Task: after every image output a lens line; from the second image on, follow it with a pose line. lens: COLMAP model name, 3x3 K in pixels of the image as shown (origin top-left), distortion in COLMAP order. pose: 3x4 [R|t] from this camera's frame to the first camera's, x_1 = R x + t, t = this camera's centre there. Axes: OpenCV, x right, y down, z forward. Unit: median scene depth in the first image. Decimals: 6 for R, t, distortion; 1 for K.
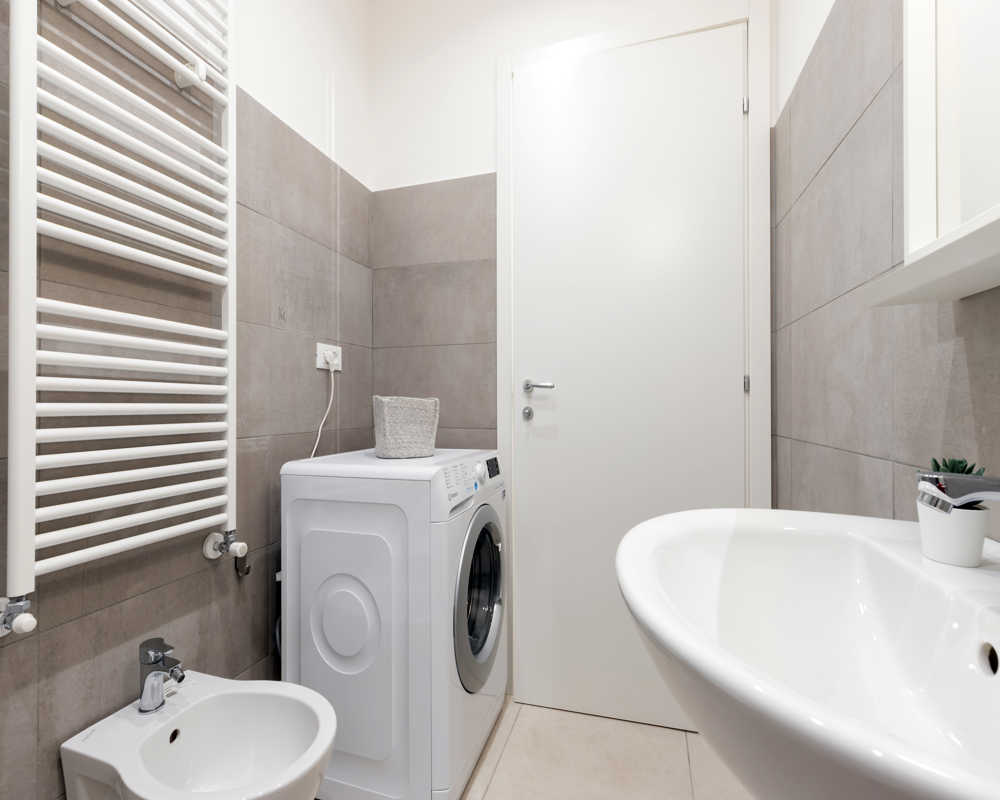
lens RADIAL K [[451.9, 0, 494.1], [0, 451.9, 404.0], [0, 0, 1]] dist [-0.002190, -0.000270]
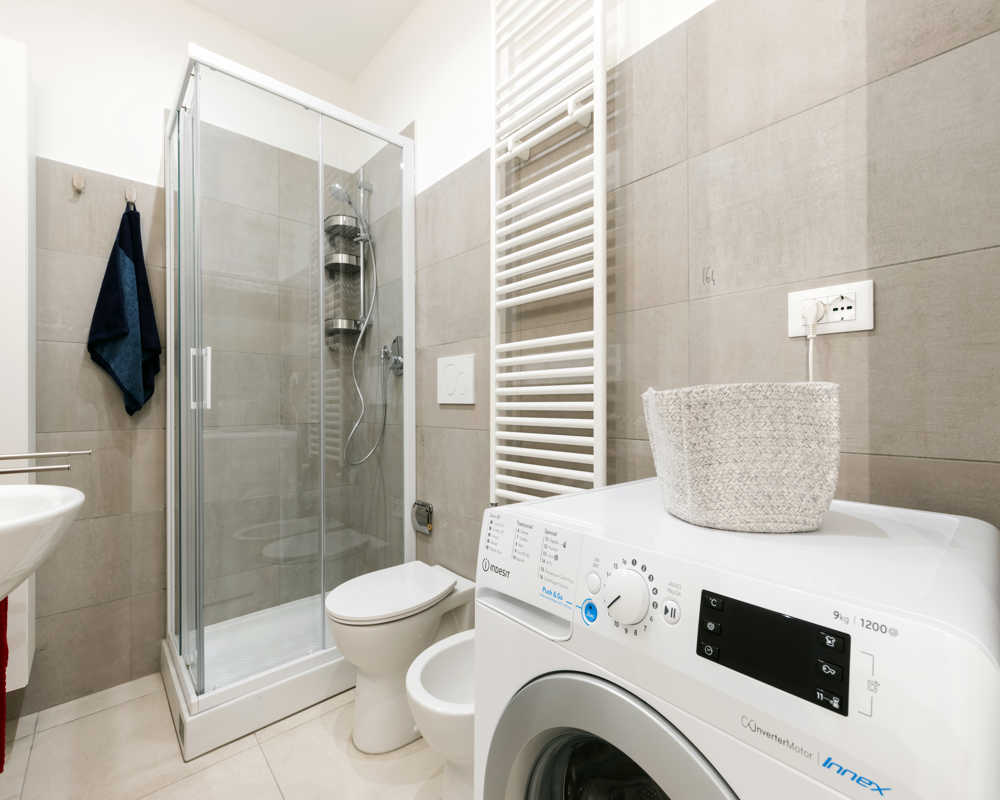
lens RADIAL K [[451.9, 0, 494.1], [0, 451.9, 404.0], [0, 0, 1]] dist [-0.002190, -0.000270]
pose [[-0.509492, 0.006937, -0.860447, 0.416537], [0.009928, 0.999948, 0.002183, 0.000865], [0.860418, -0.007430, -0.509535, 1.367551]]
